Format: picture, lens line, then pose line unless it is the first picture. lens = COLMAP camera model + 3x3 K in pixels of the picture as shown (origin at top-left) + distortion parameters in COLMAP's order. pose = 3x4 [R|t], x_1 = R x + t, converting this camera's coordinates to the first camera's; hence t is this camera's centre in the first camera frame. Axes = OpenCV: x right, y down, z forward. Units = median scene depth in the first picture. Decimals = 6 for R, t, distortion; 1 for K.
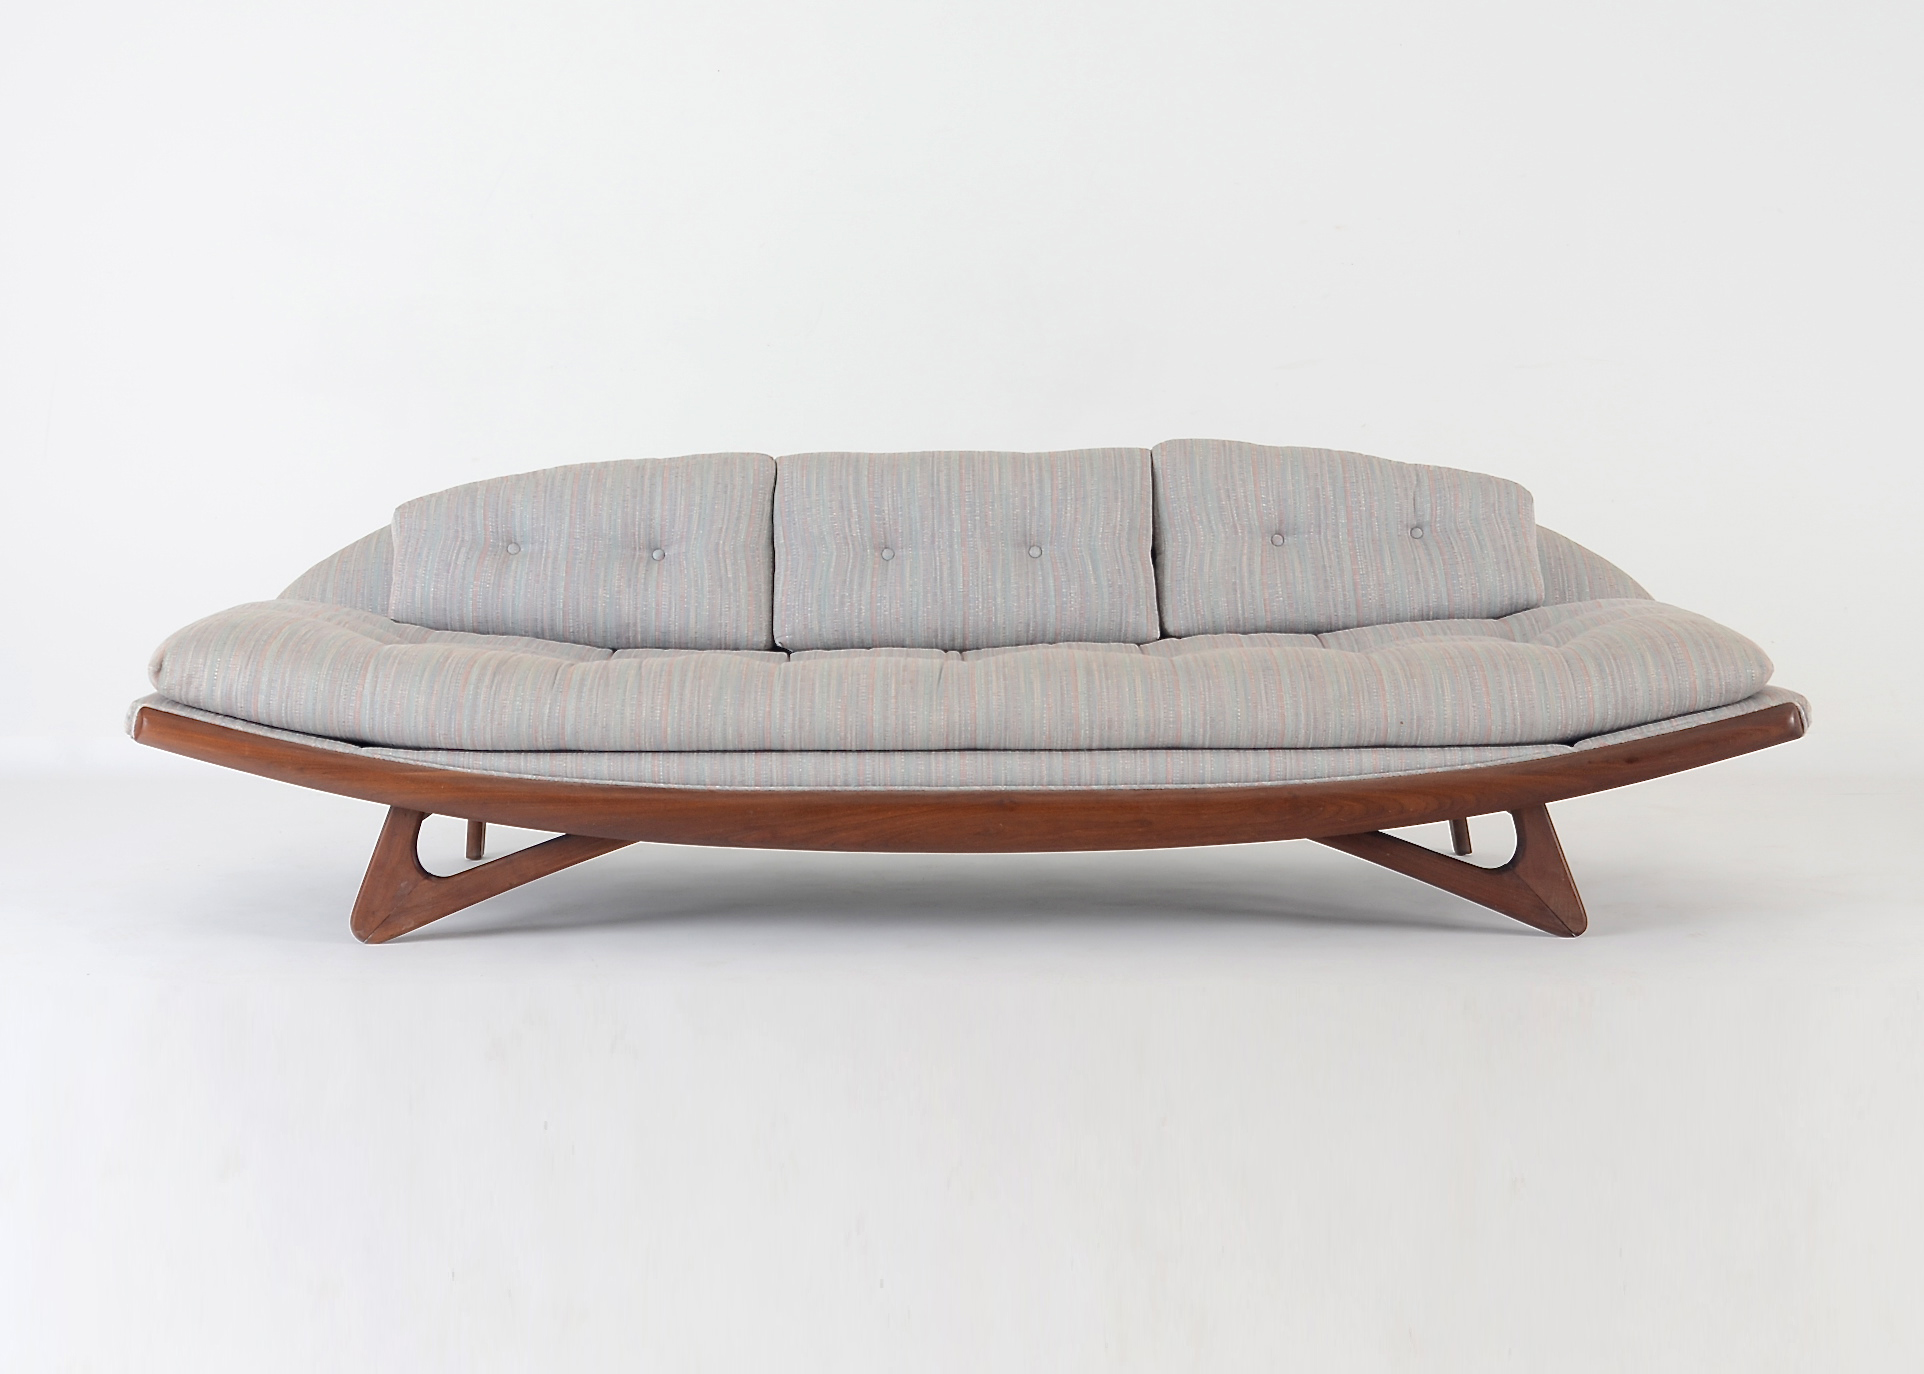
lens RADIAL K [[2771.2, 0, 955.8], [0, 2771.2, 677.9], [0, 0, 1]] dist [0.047230, 0.000000]
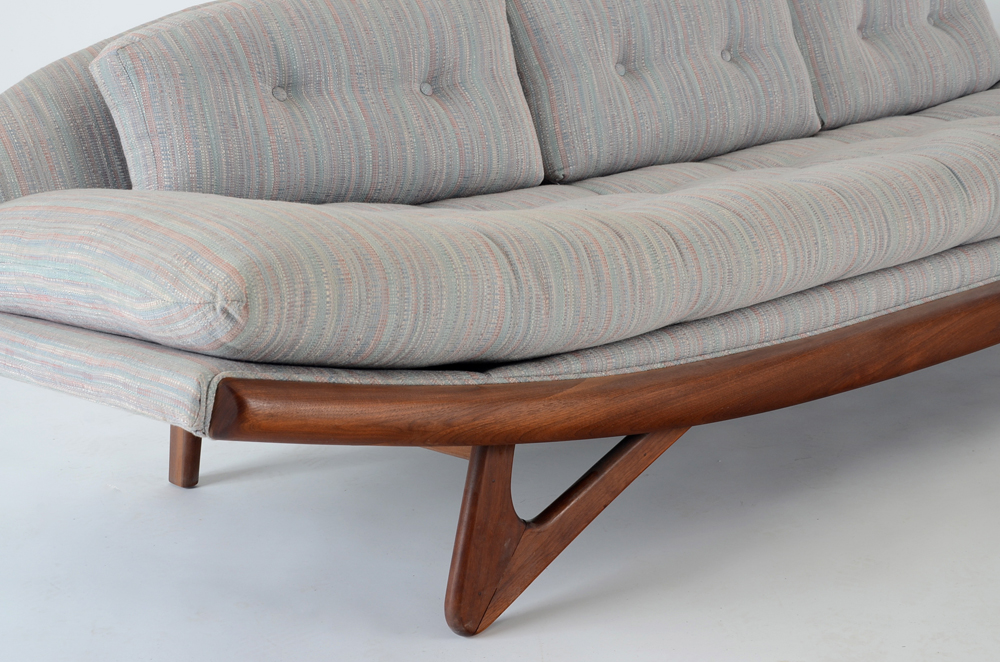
lens RADIAL K [[1458.6, 0, 488.7], [0, 1458.6, 386.1], [0, 0, 1]] dist [0.026728, 0.000000]
pose [[0.767071, -0.198338, 0.610134, -0.384375], [0.125573, 0.979034, 0.160385, -0.024530], [-0.629153, -0.046410, 0.775895, 0.644470]]
